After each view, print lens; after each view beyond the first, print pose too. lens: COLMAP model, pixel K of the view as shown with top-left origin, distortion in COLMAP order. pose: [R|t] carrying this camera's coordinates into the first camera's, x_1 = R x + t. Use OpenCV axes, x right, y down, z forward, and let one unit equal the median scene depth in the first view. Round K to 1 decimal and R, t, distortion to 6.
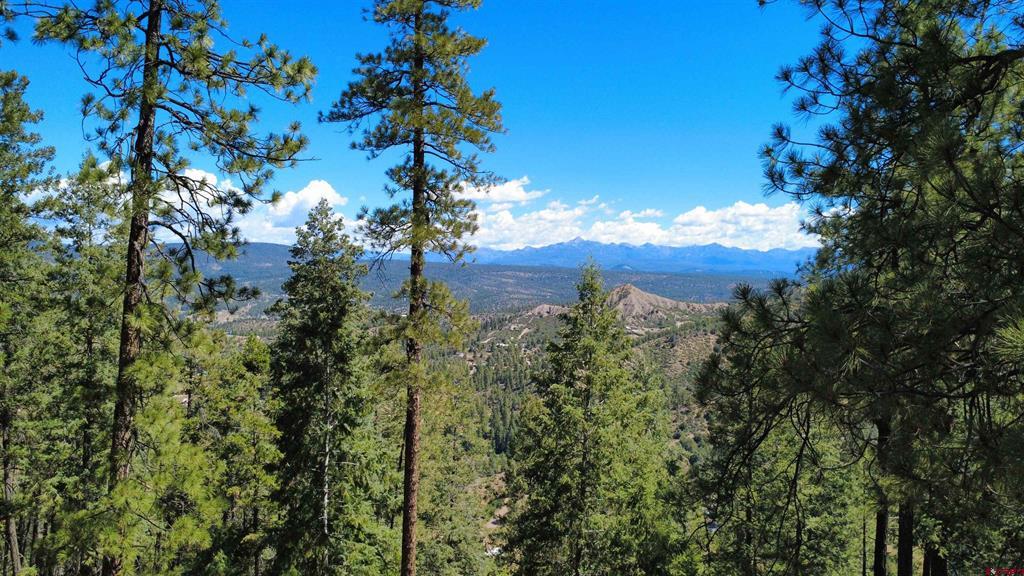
lens RADIAL K [[746.6, 0, 512.8], [0, 746.6, 288.1], [0, 0, 1]] dist [-0.003099, 0.007178]
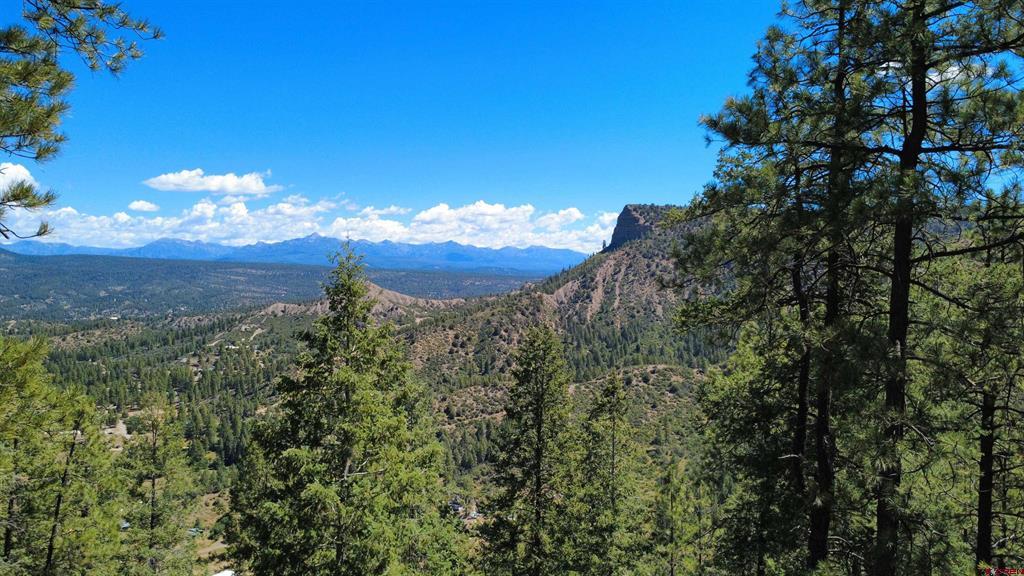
lens RADIAL K [[746.6, 0, 512.4], [0, 746.6, 288.0], [0, 0, 1]] dist [-0.003099, 0.007178]
pose [[0.940864, -0.008541, 0.338676, 0.019107], [0.007212, 0.999961, 0.005182, -0.005033], [-0.338706, -0.002433, 0.940889, 0.329155]]
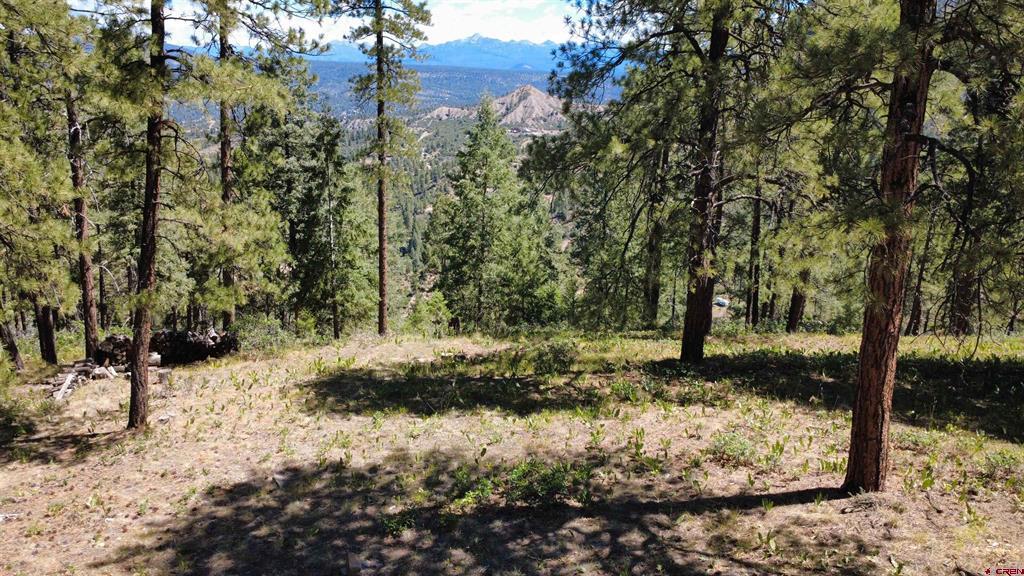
lens RADIAL K [[746.6, 0, 514.8], [0, 746.6, 284.5], [0, 0, 1]] dist [-0.003099, 0.007178]
pose [[0.990812, -0.037162, 0.130042, -0.038400], [0.002981, 0.967276, 0.253707, -0.041833], [-0.135215, -0.250989, 0.958500, -0.446725]]
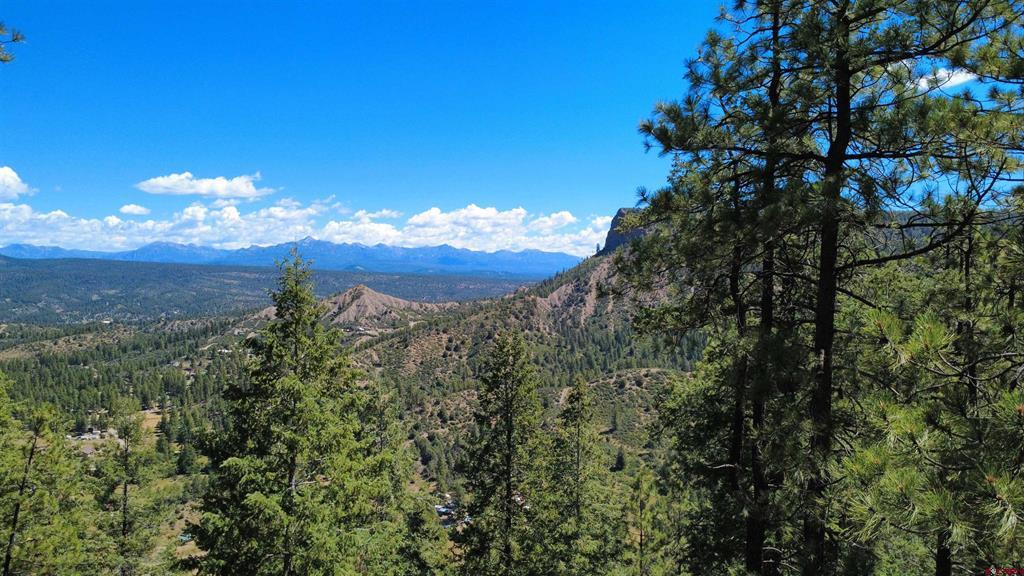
lens RADIAL K [[746.6, 0, 512.7], [0, 746.6, 288.4], [0, 0, 1]] dist [-0.003099, 0.007178]
pose [[0.938113, -0.007325, 0.346252, 0.056373], [0.007394, 0.999972, 0.001120, -0.007124], [-0.346250, 0.001509, 0.938141, 0.322533]]
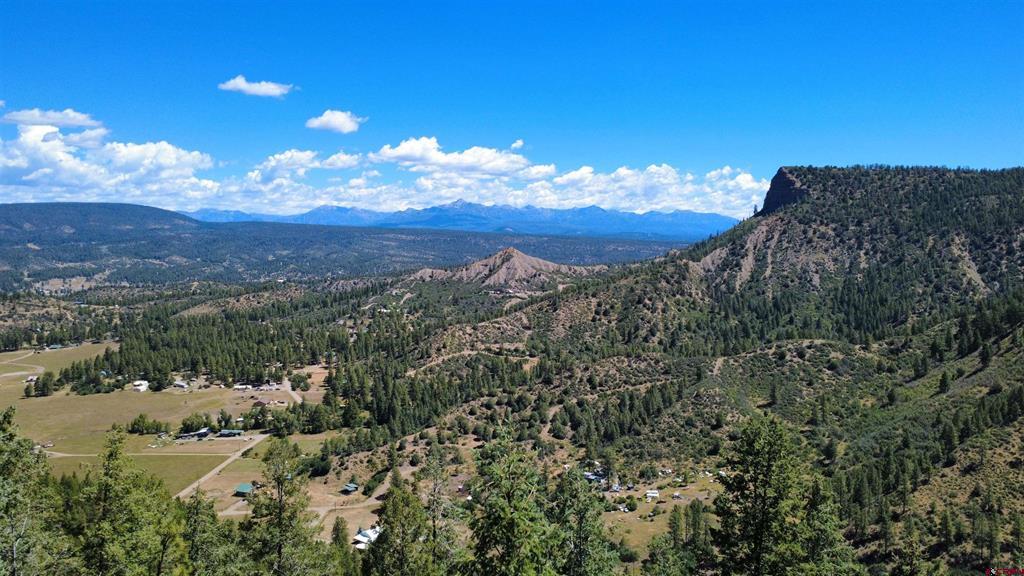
lens RADIAL K [[746.6, 0, 513.4], [0, 746.6, 288.1], [0, 0, 1]] dist [-0.003099, 0.007178]
pose [[0.987627, -0.012774, 0.156300, 0.052689], [0.004832, 0.998682, 0.051088, -0.127575], [-0.156746, -0.049700, 0.986388, 0.635791]]
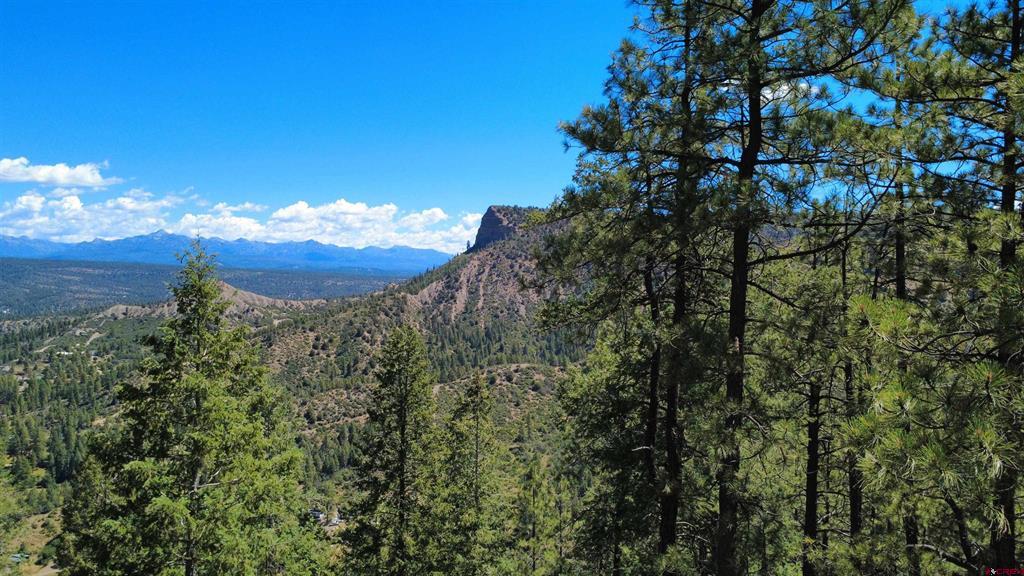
lens RADIAL K [[746.6, 0, 512.4], [0, 746.6, 288.7], [0, 0, 1]] dist [-0.003099, 0.007178]
pose [[0.864419, -0.009577, 0.502681, 0.019082], [0.007054, 0.999951, 0.006921, -0.005394], [-0.502723, -0.002437, 0.864444, 0.327104]]
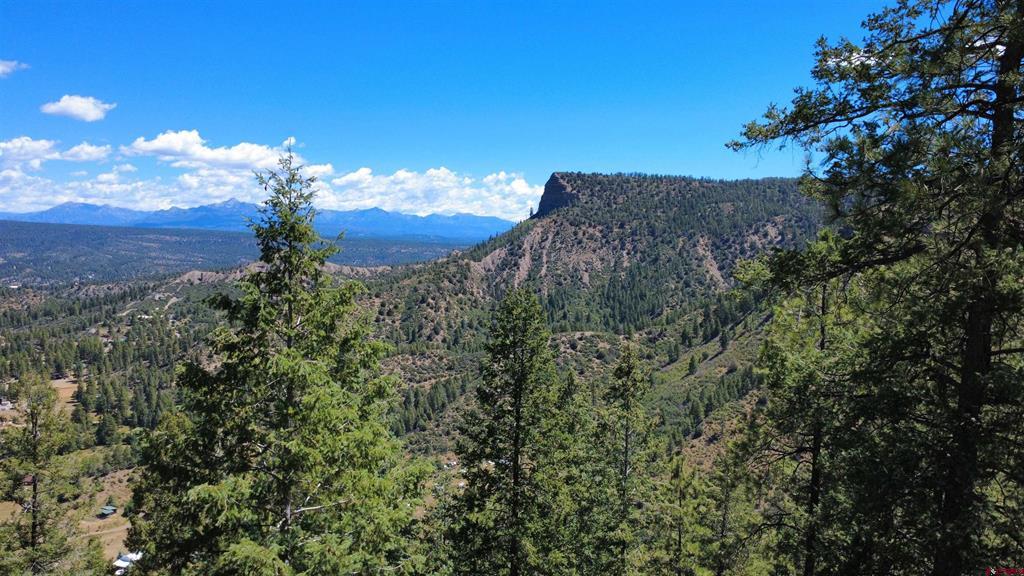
lens RADIAL K [[746.6, 0, 512.8], [0, 746.6, 289.7], [0, 0, 1]] dist [-0.003099, 0.007178]
pose [[0.902763, -0.026373, 0.429329, 0.035951], [0.004843, 0.998679, 0.051164, 0.010741], [-0.430111, -0.044109, 0.901698, 0.548233]]
